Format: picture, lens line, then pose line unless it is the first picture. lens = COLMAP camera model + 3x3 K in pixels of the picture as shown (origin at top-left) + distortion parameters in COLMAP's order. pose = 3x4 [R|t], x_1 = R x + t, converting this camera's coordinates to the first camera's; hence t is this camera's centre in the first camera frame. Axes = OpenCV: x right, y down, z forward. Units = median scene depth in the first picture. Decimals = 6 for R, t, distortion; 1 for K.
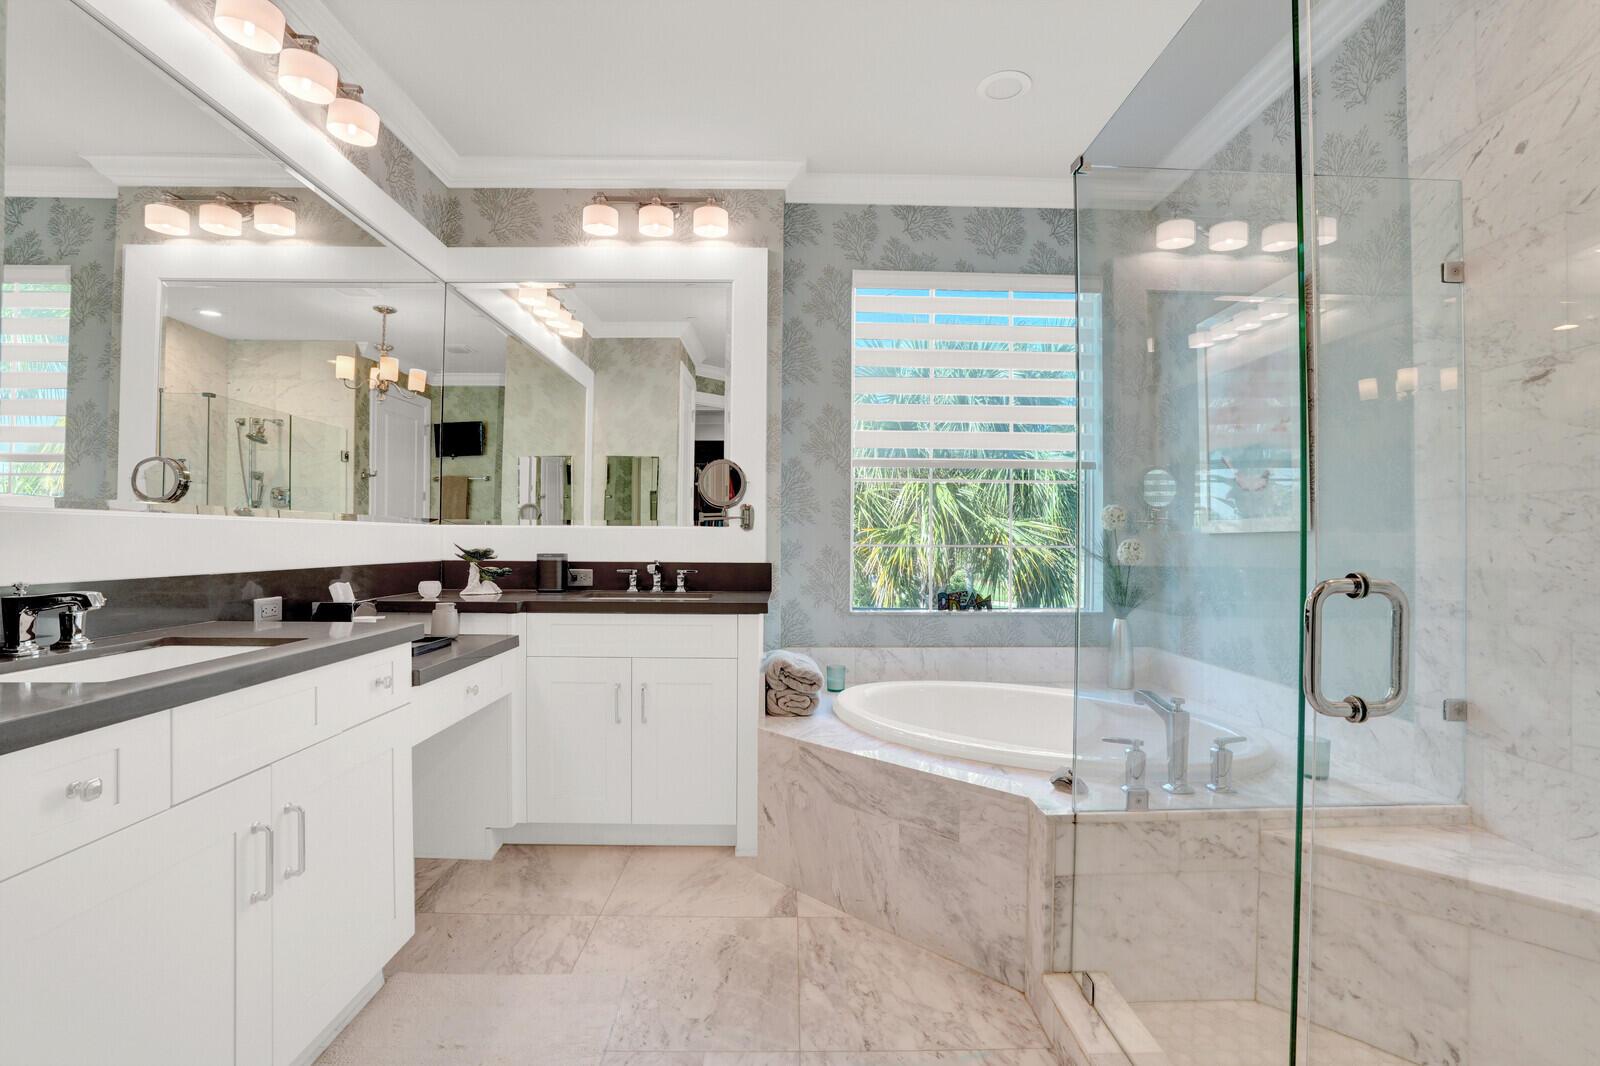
lens RADIAL K [[744.1, 0, 800.0], [0, 744.1, 533.0], [0, 0, 1]] dist [-0.067412, 0.022921]
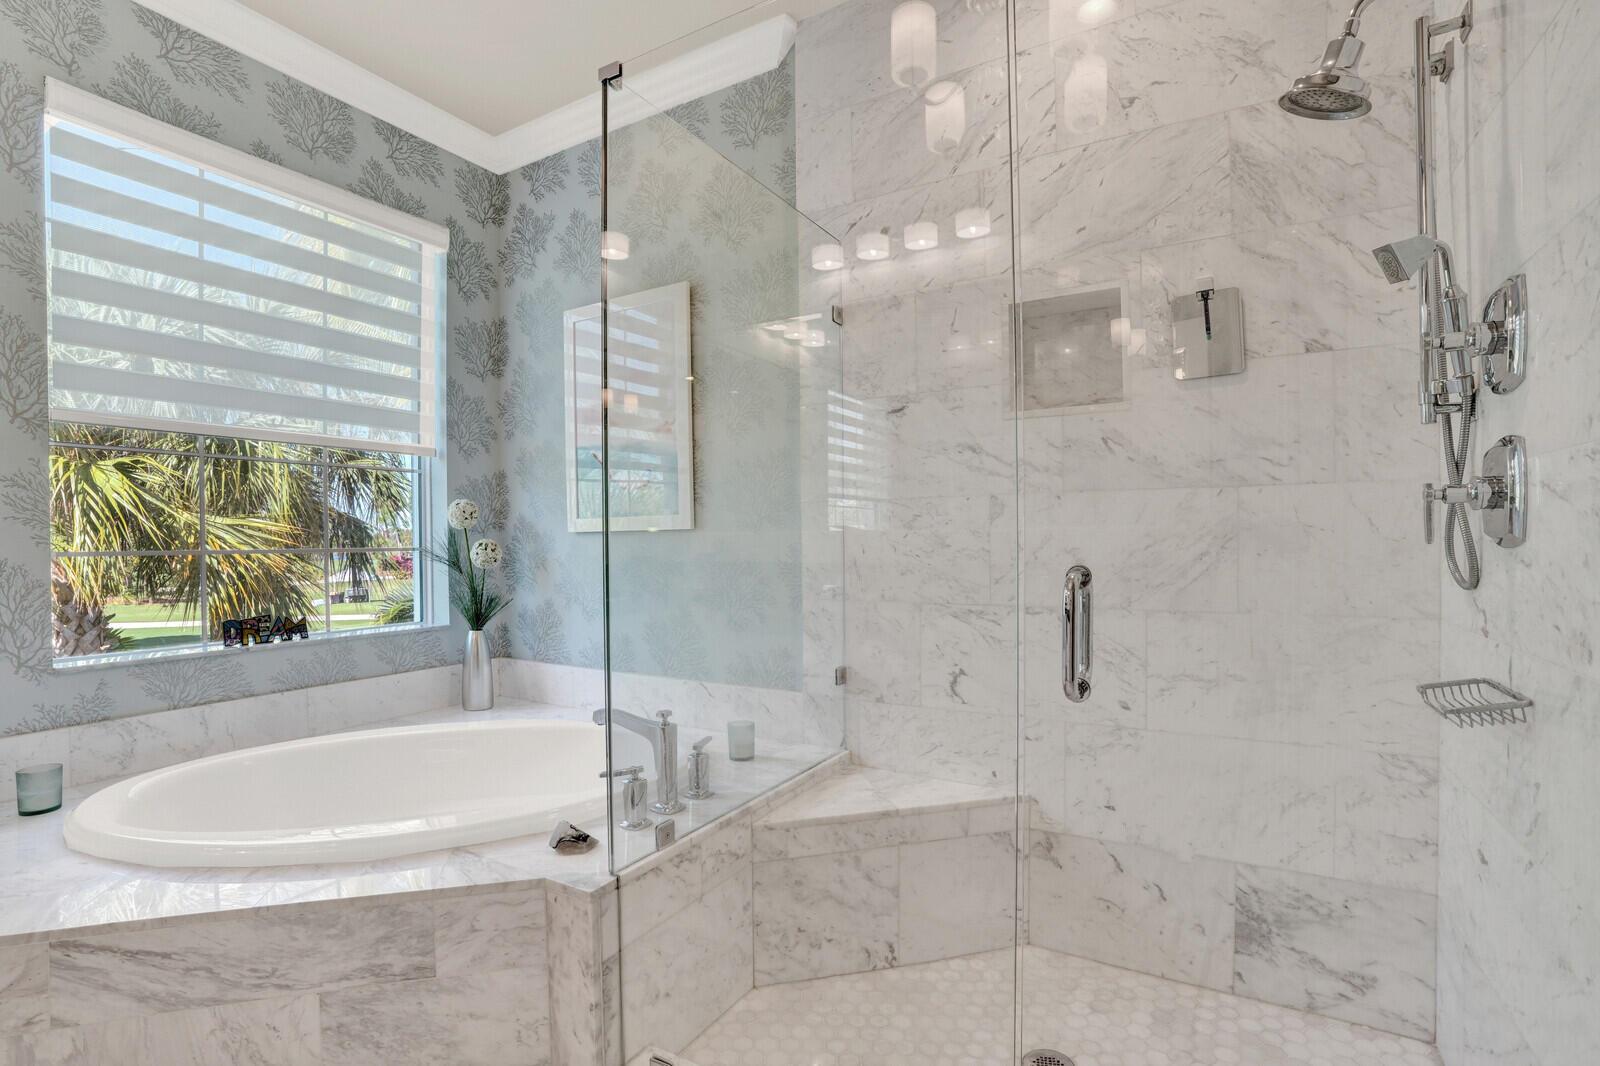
lens RADIAL K [[750.4, 0, 802.3], [0, 750.4, 547.0], [0, 0, 1]] dist [-0.069990, 0.025581]
pose [[0.514973, -0.019984, 0.856973, -0.184449], [0.003643, 0.999770, 0.021125, 0.001200], [-0.857198, -0.007756, 0.514928, 0.349702]]
